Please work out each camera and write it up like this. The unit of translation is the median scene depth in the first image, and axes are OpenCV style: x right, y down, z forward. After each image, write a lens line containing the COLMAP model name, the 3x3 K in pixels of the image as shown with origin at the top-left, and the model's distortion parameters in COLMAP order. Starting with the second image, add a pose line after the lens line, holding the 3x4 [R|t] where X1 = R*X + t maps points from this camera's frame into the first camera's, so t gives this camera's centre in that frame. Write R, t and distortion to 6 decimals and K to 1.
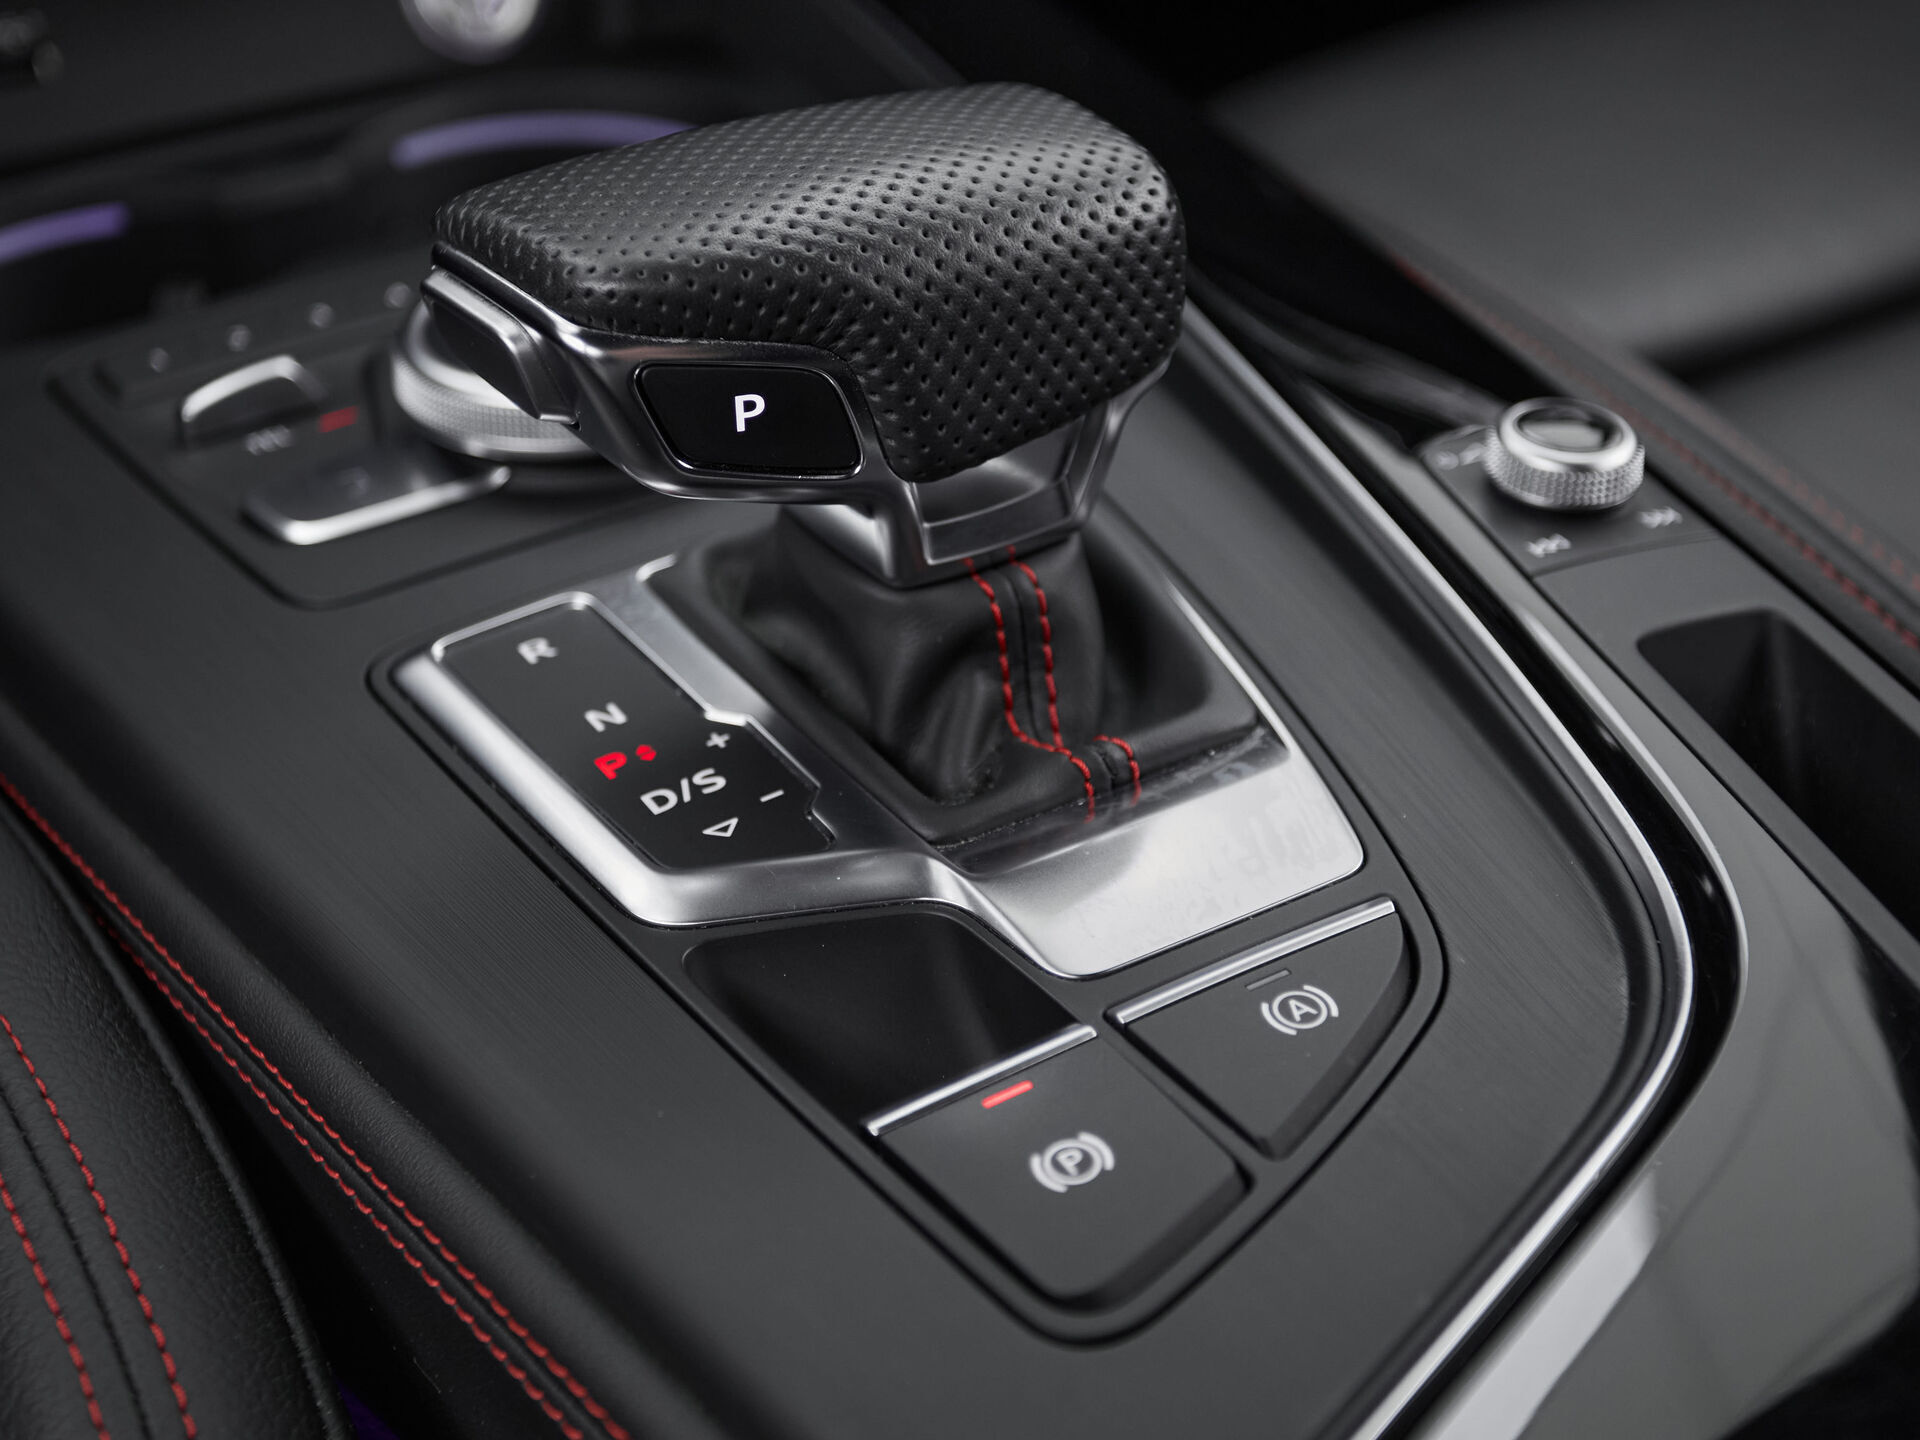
lens RADIAL K [[2720.1, 0, 962.1], [0, 2720.1, 717.7], [0, 0, 1]] dist [0.072667, 0.000000]
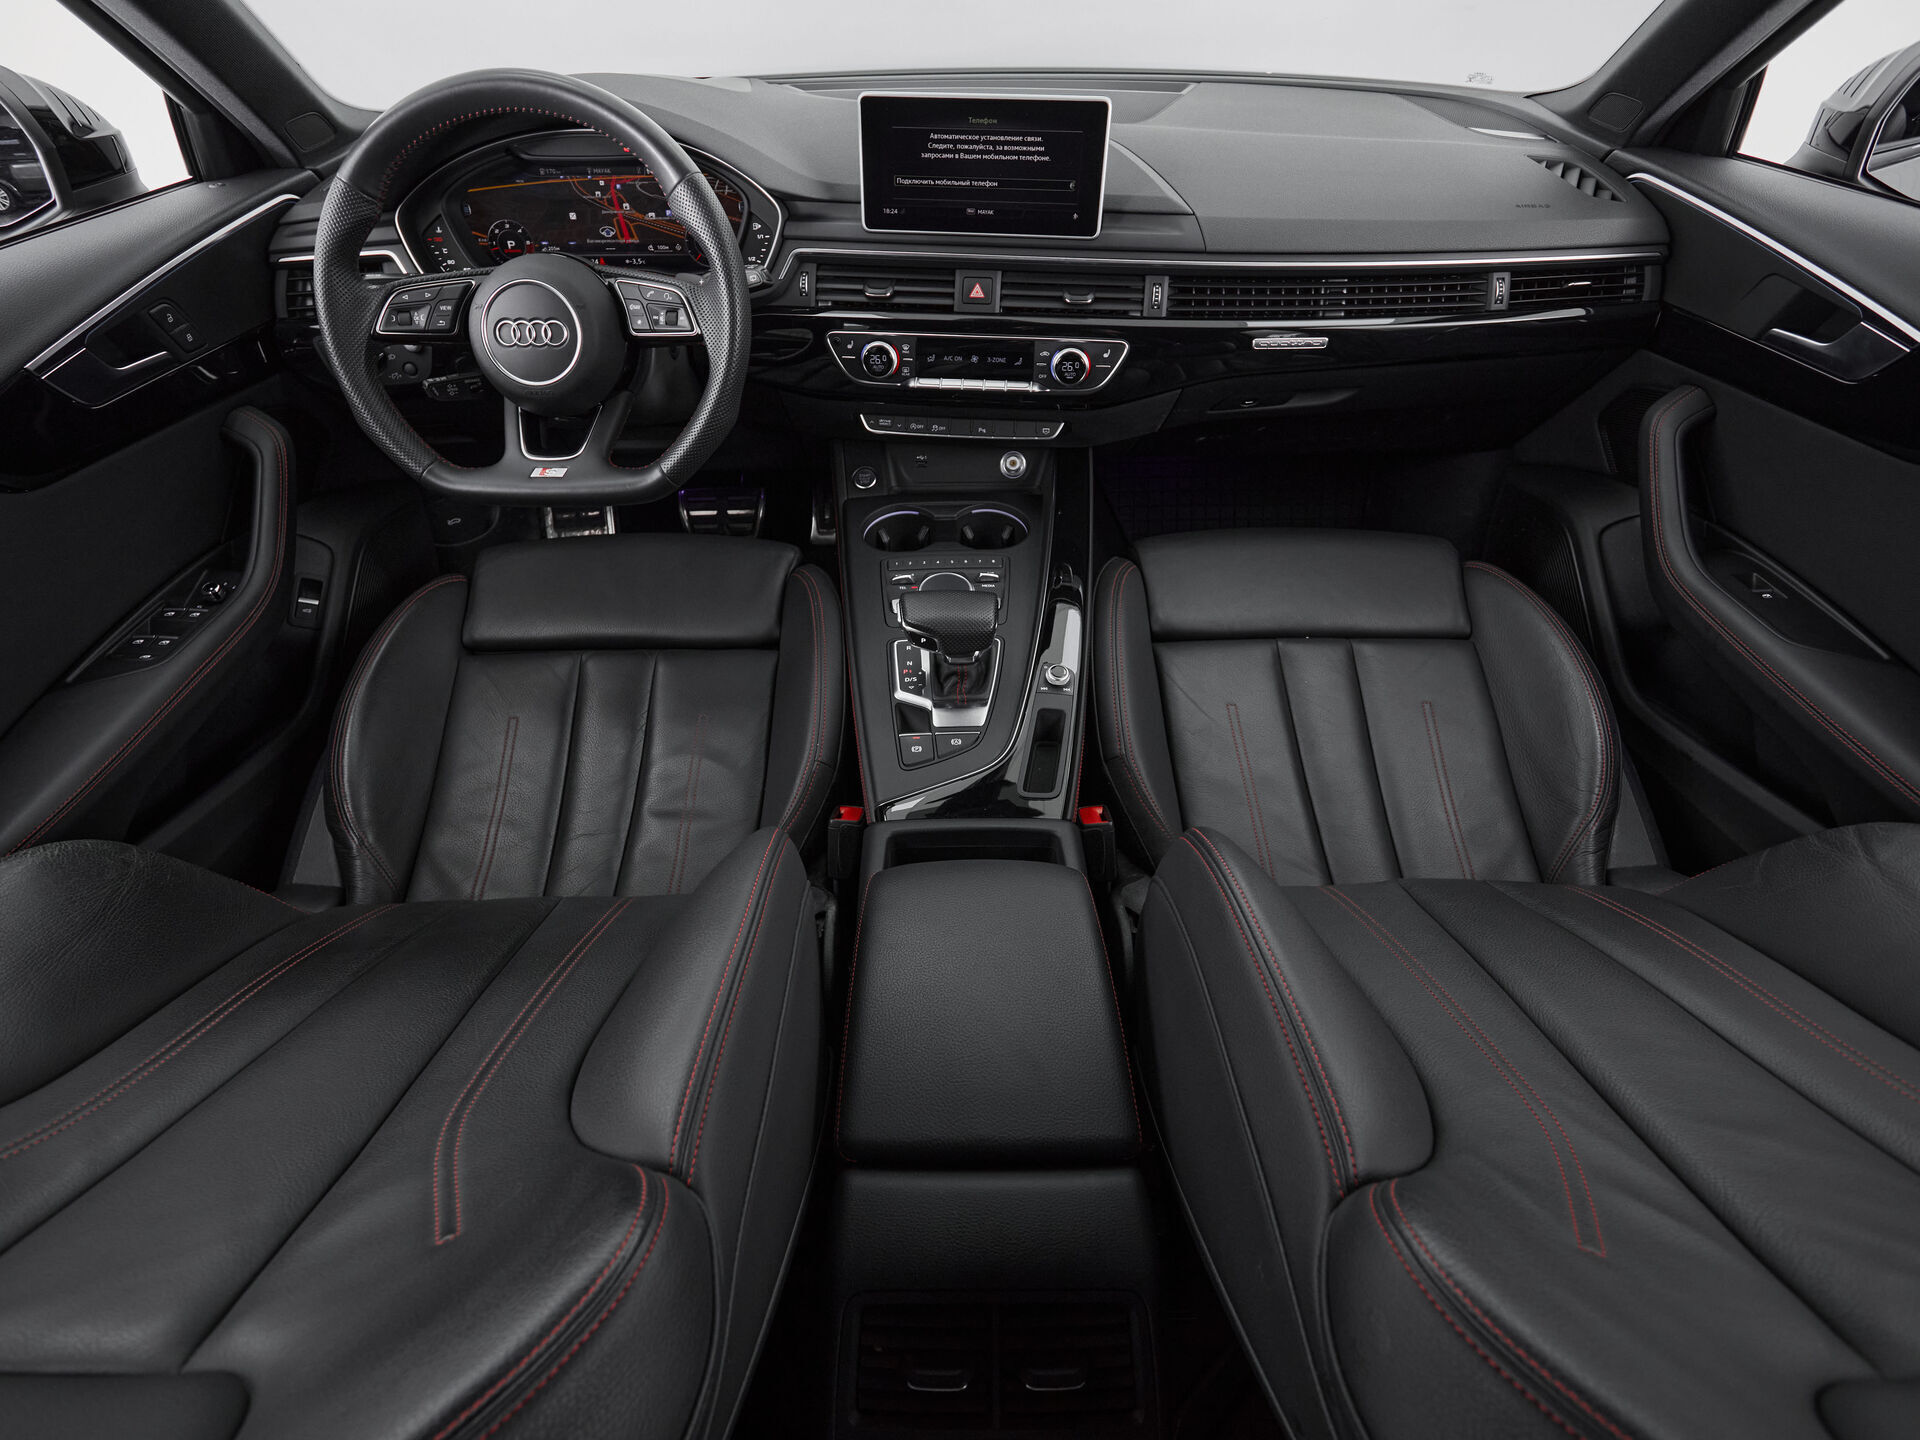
lens RADIAL K [[1013.6, 0, 924.5], [0, 1013.6, 717.6], [0, 0, 1]] dist [0.002569, -0.005041]
pose [[0.858535, 0.386858, -0.336539, 0.877432], [-0.275624, 0.901631, 0.333306, -0.790284], [0.432376, -0.193397, 0.880709, -1.390830]]
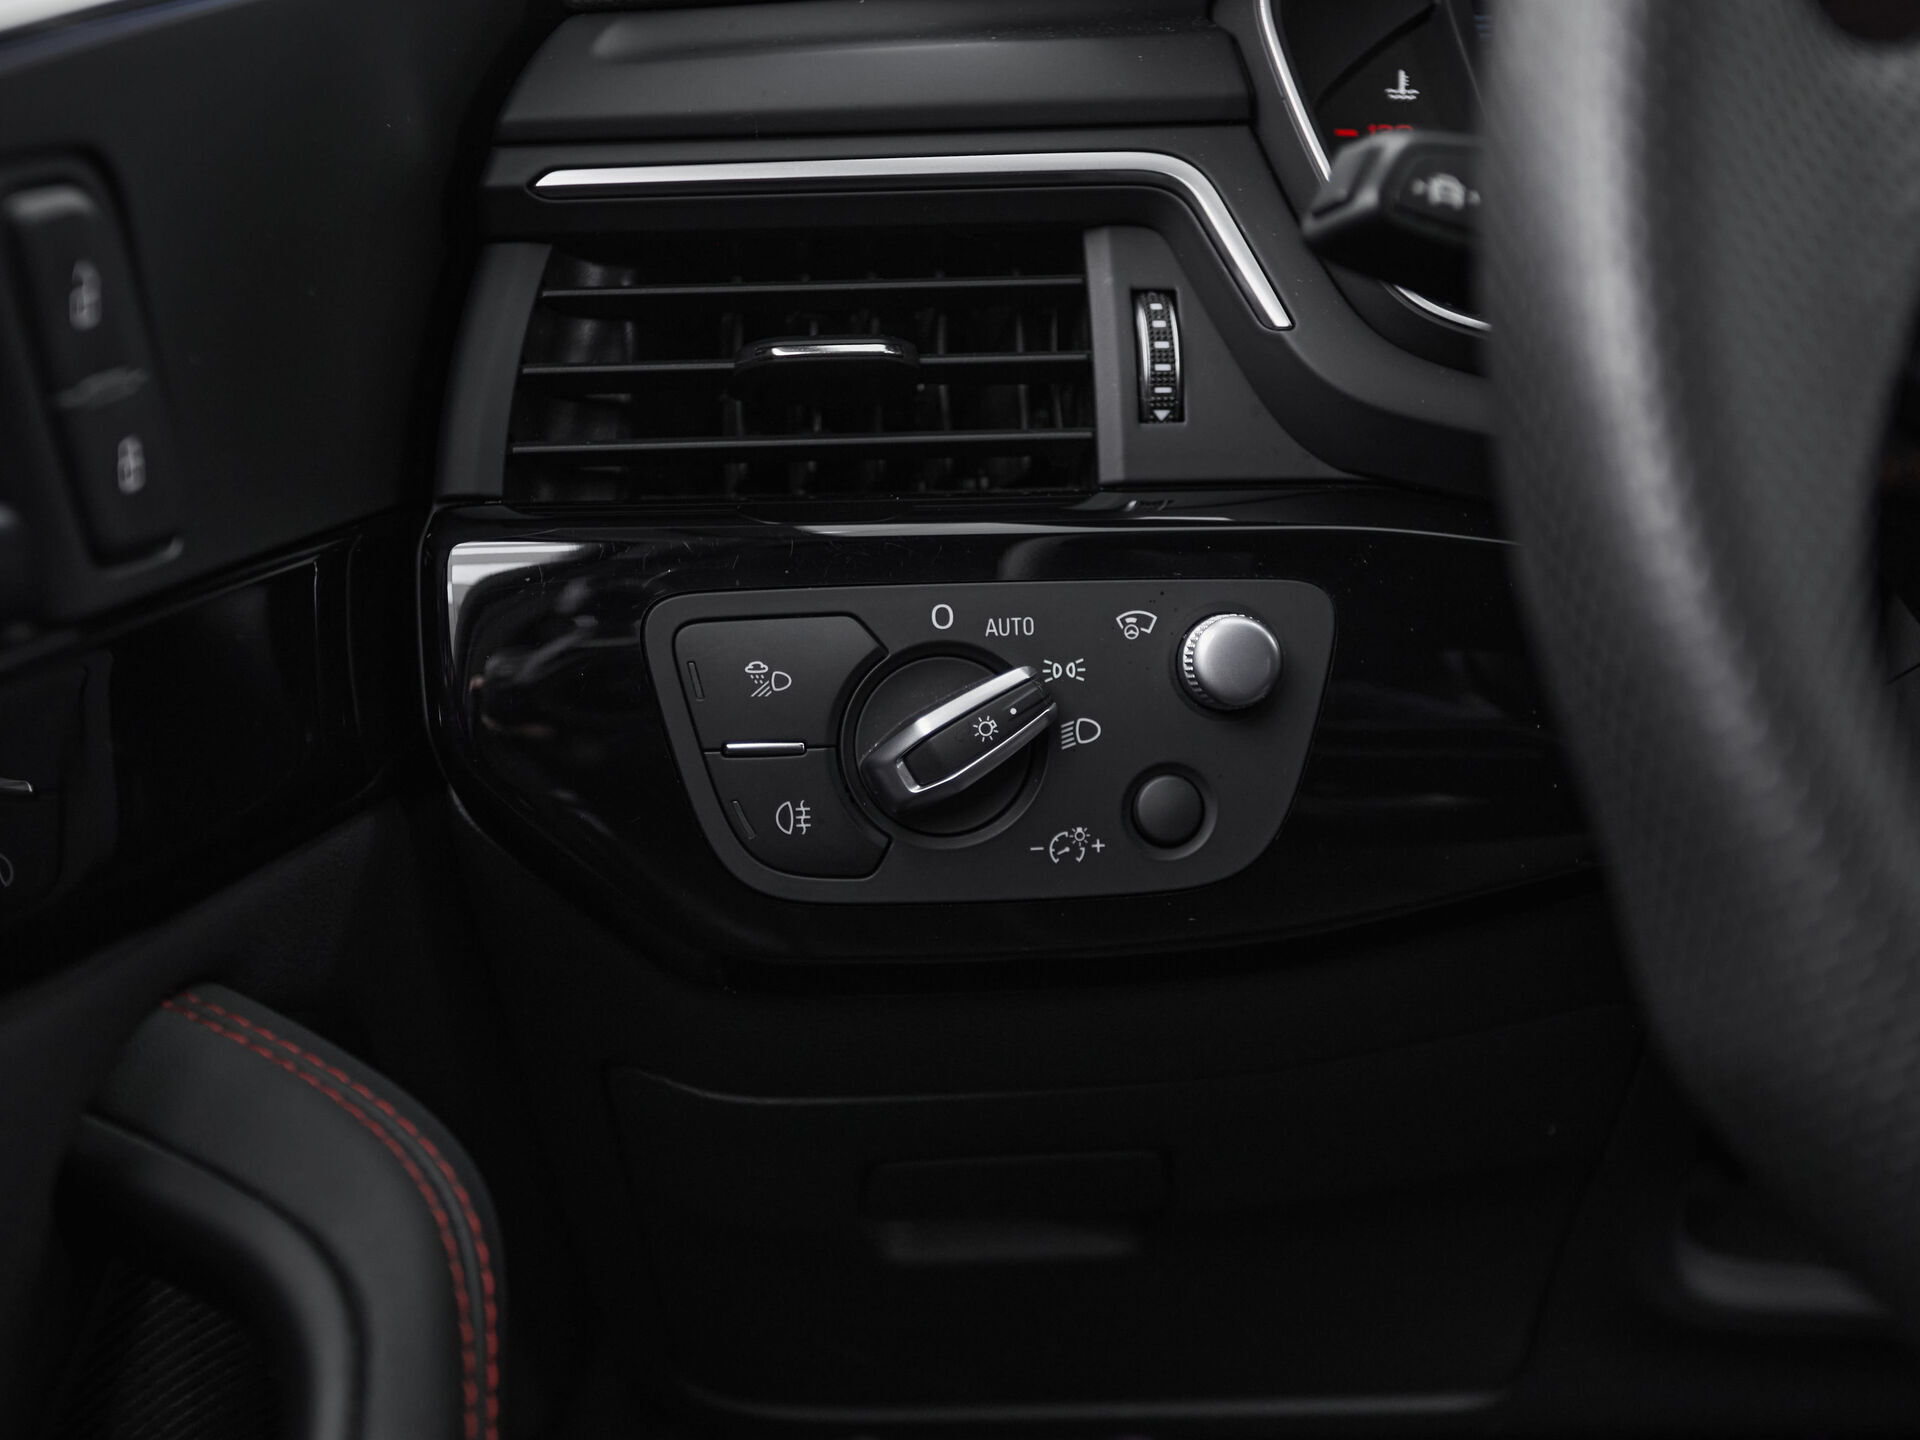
lens RADIAL K [[2720.1, 0, 946.6], [0, 2720.1, 714.4], [0, 0, 1]] dist [0.072667, 0.000000]
pose [[0.858983, 0.210228, -0.466853, -1.314359], [-0.293287, 0.949430, -0.112096, -0.169438], [0.419679, 0.233210, 0.877202, -0.413533]]
